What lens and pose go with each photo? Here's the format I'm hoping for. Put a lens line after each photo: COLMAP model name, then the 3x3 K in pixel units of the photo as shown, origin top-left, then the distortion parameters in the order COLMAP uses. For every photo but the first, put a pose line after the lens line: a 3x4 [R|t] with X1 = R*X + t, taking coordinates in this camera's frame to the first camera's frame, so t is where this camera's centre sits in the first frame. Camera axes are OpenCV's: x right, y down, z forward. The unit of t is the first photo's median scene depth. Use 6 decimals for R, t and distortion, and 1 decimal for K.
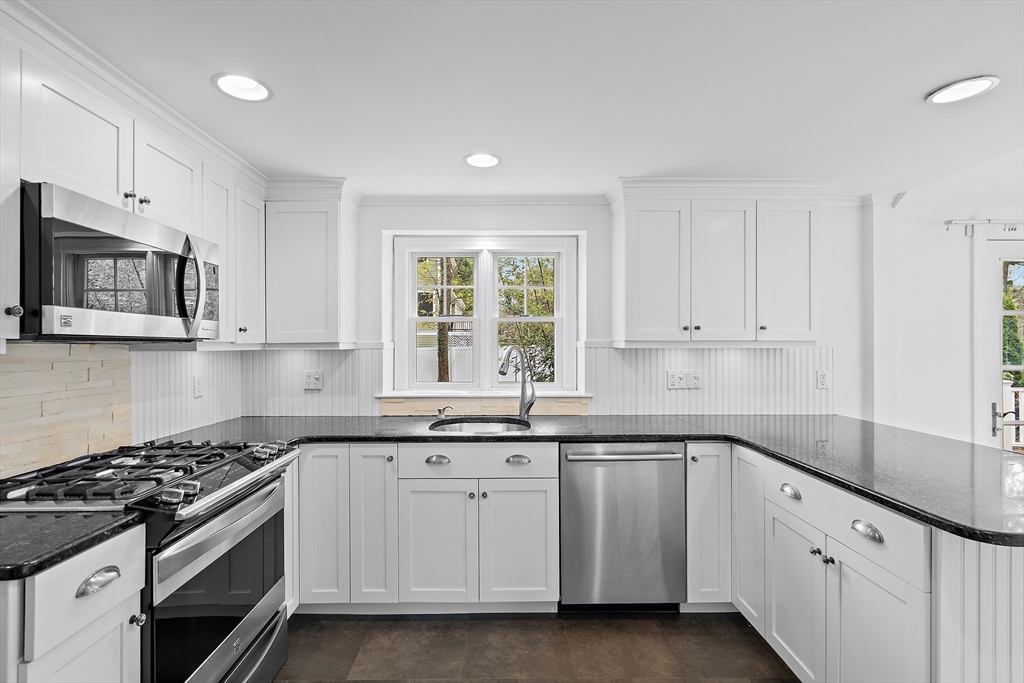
lens RADIAL K [[471.2, 0, 508.0], [0, 471.2, 342.8], [0, 0, 1]] dist [0.001090, -0.000113]
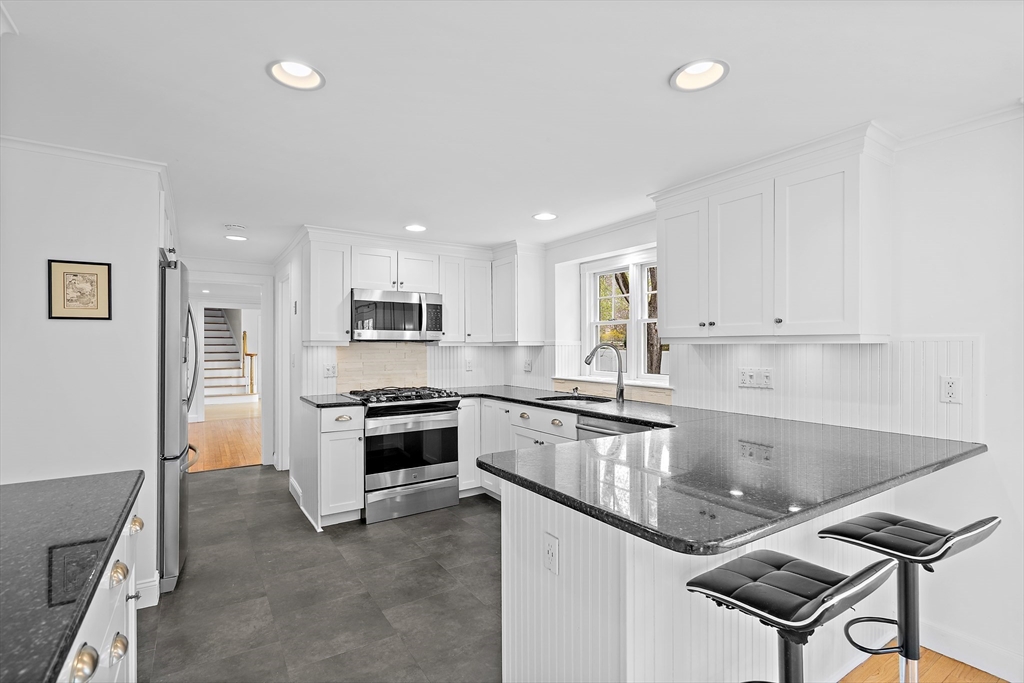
lens RADIAL K [[471.2, 0, 505.5], [0, 471.2, 344.8], [0, 0, 1]] dist [0.001090, -0.000113]
pose [[0.545014, -0.002111, -0.838424, 0.931374], [0.006623, 0.999976, 0.001787, 0.007770], [0.838401, -0.006527, 0.545015, 0.078491]]
